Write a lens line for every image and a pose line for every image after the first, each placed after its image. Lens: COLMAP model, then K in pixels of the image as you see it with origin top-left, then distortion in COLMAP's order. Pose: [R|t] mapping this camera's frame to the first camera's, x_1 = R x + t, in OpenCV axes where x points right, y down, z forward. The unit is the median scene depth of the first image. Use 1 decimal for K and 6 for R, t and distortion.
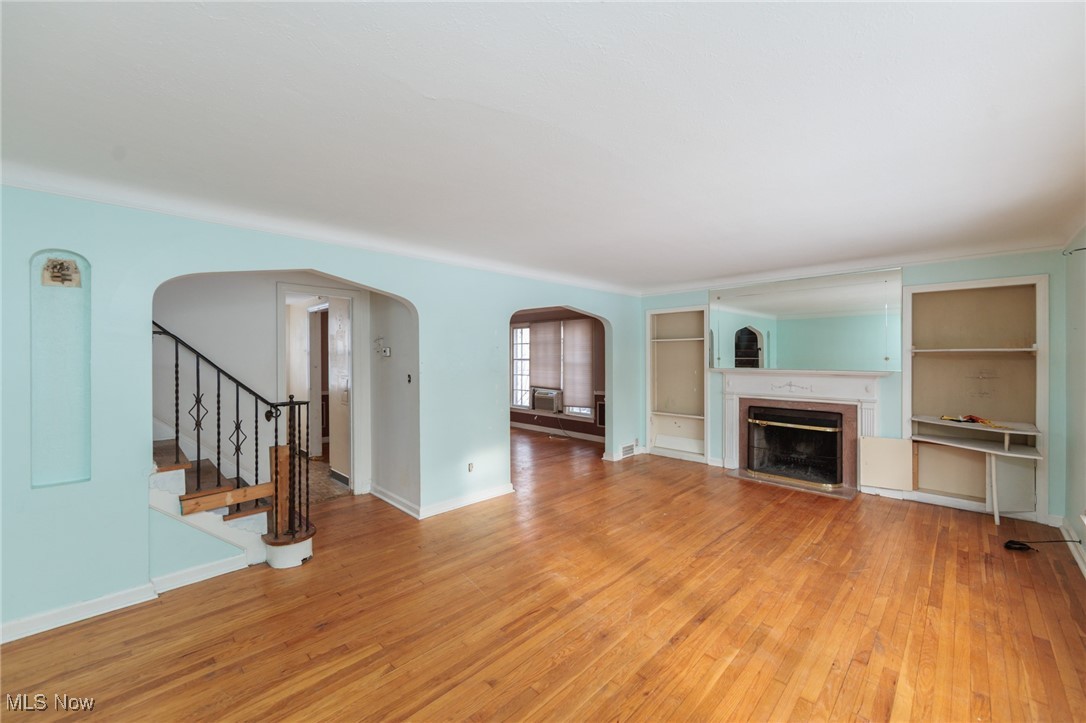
lens RADIAL K [[423.0, 0, 547.1], [0, 423.0, 360.8], [0, 0, 1]] dist [-0.006597, -0.000108]
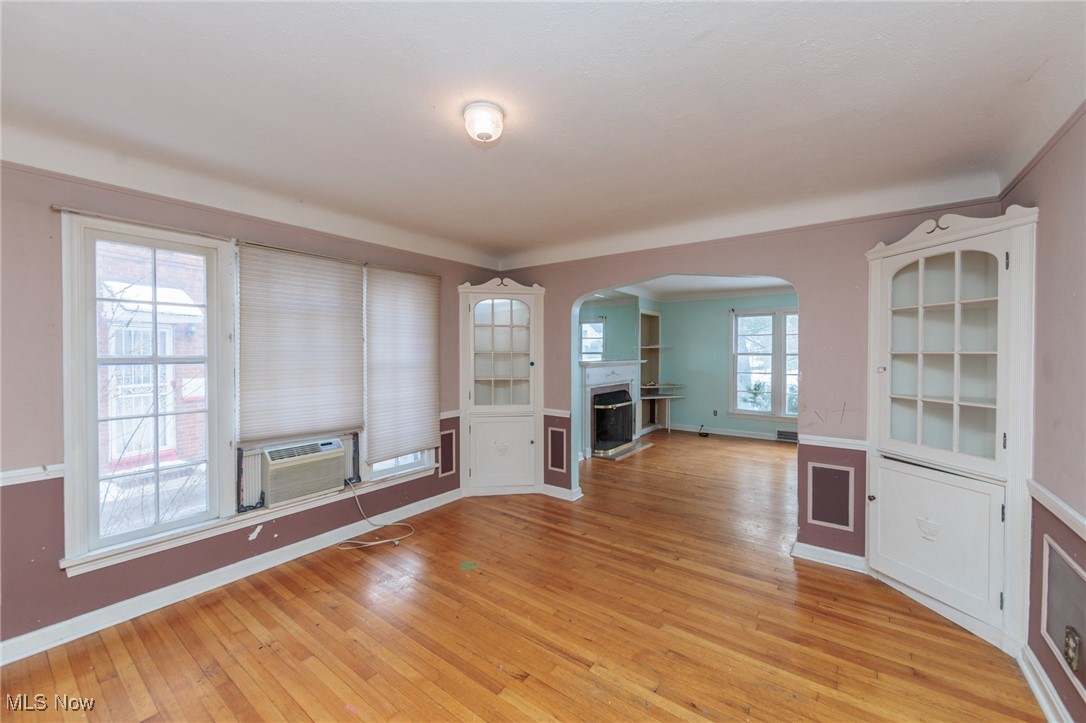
lens RADIAL K [[423.0, 0, 548.7], [0, 423.0, 354.3], [0, 0, 1]] dist [-0.006597, -0.000108]
pose [[-0.145489, 0.007107, 0.989334, -0.881019], [0.021478, 0.999761, -0.004023, 0.002513], [-0.989127, 0.020664, -0.145607, 1.856240]]
